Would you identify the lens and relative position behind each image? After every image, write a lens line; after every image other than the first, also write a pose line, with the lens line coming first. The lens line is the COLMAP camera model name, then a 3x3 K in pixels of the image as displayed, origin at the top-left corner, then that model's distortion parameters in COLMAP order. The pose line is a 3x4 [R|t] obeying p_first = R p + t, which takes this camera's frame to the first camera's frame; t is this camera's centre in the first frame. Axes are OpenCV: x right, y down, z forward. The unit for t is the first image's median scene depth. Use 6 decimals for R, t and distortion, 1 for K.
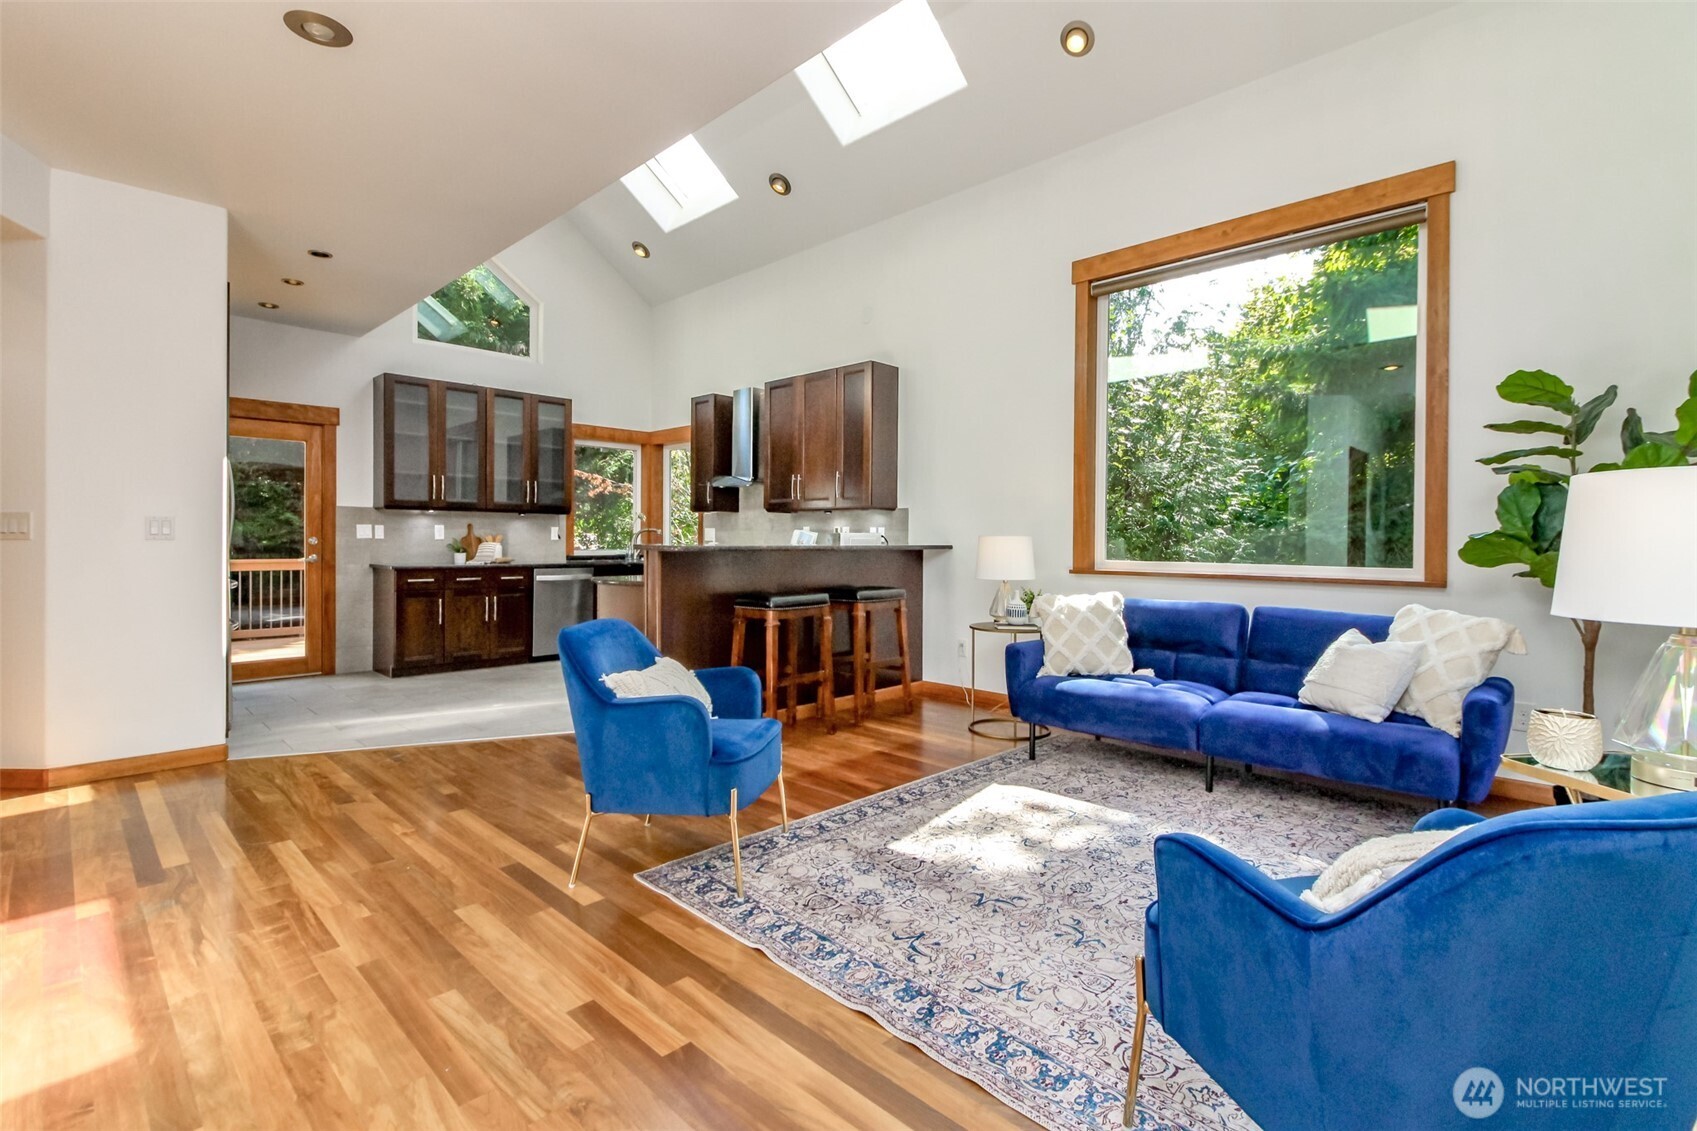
lens RADIAL K [[784.4, 0, 854.7], [0, 784.4, 551.5], [0, 0, 1]] dist [0.013781, -0.006081]
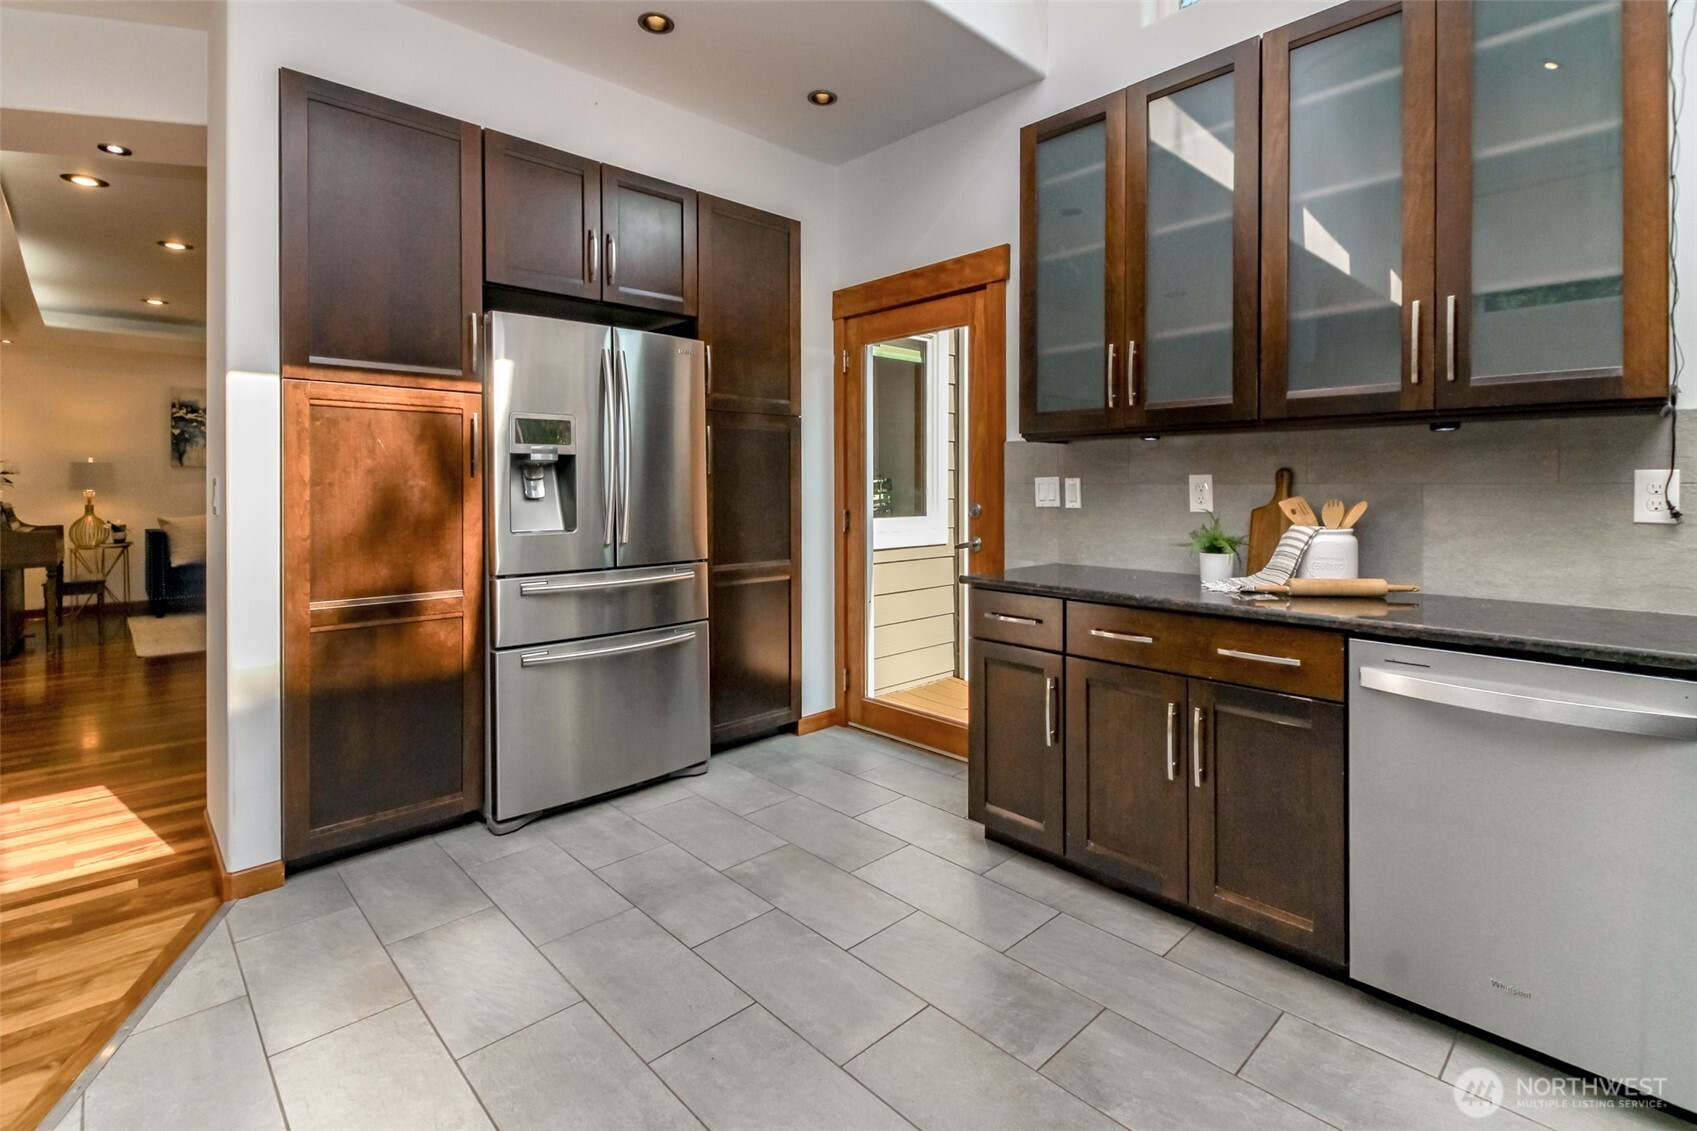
lens RADIAL K [[784.4, 0, 819.2], [0, 784.4, 491.4], [0, 0, 1]] dist [0.013781, -0.006081]
pose [[-0.054935, 0.001772, -0.998488, -0.152677], [-0.017045, 0.999851, 0.002712, -0.025502], [0.998344, 0.017168, -0.054896, 0.902899]]
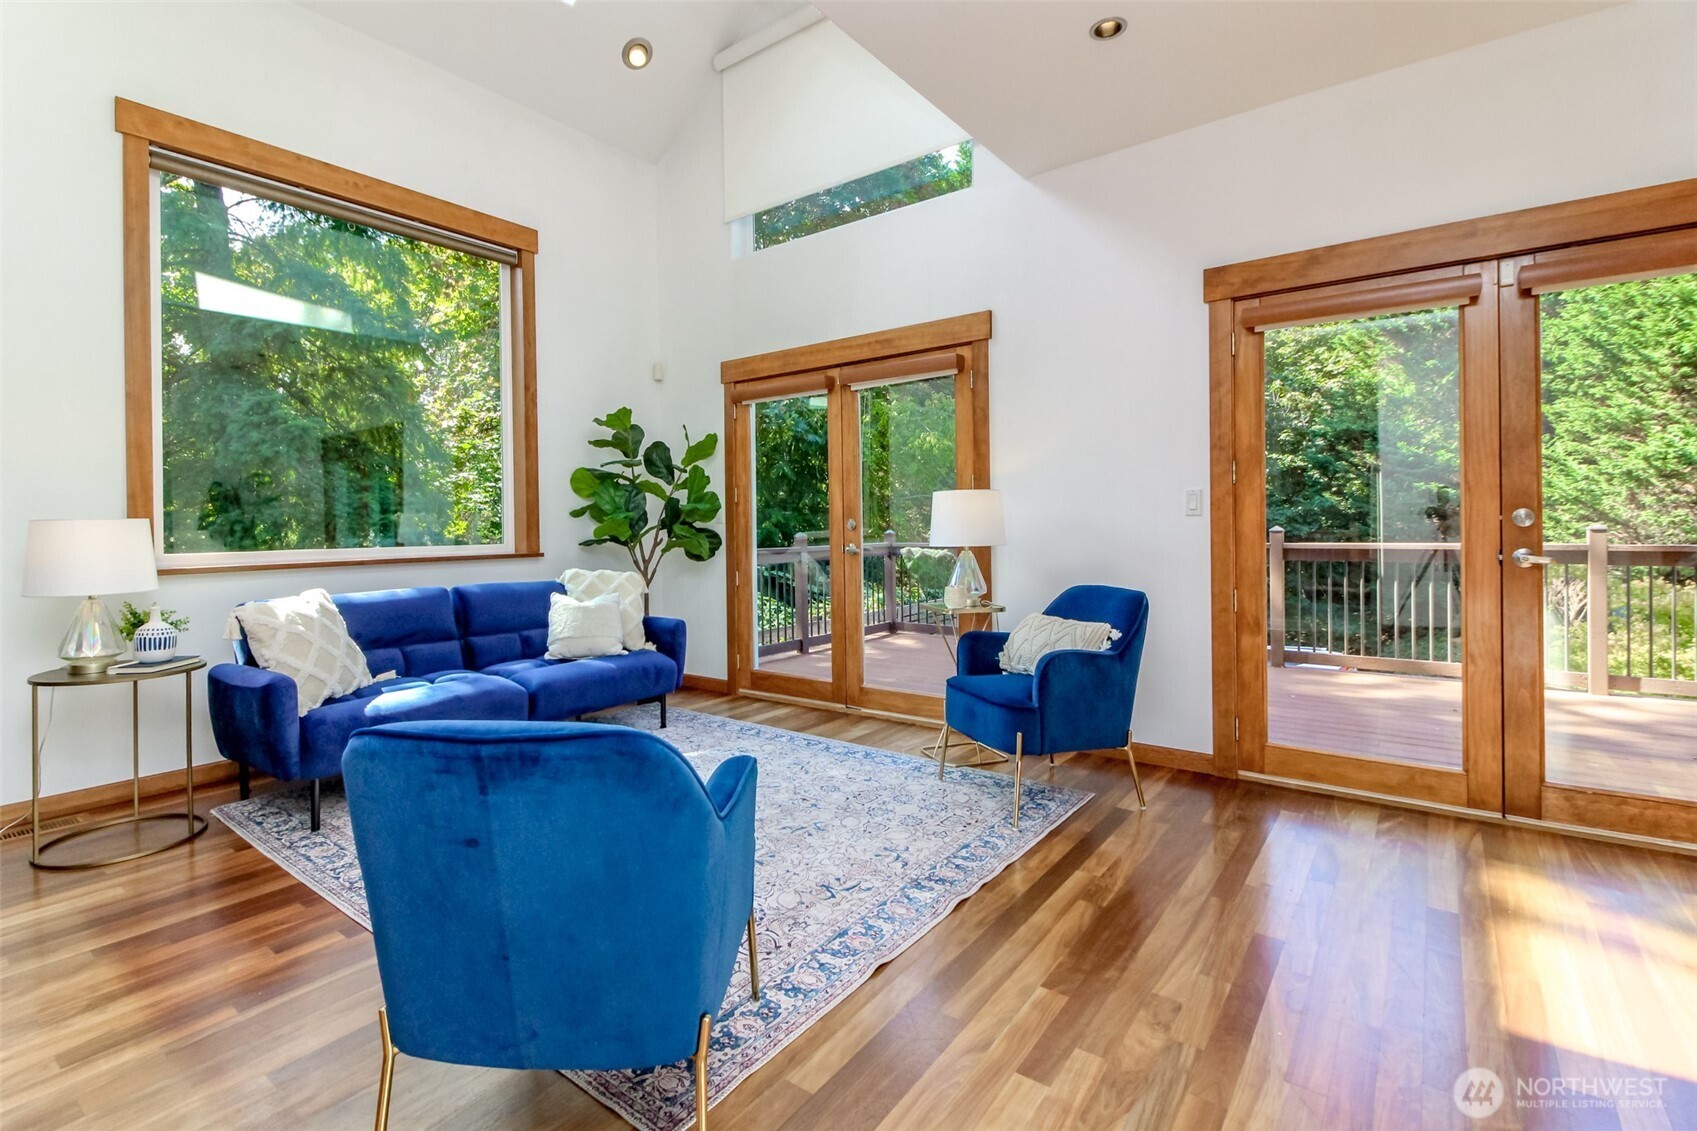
lens RADIAL K [[784.4, 0, 829.9], [0, 784.4, 526.3], [0, 0, 1]] dist [0.013781, -0.006081]
pose [[-0.119821, -0.014559, 0.992689, -0.331015], [0.025828, 0.999508, 0.017777, -0.007697], [-0.992460, 0.027769, -0.119386, 0.375556]]
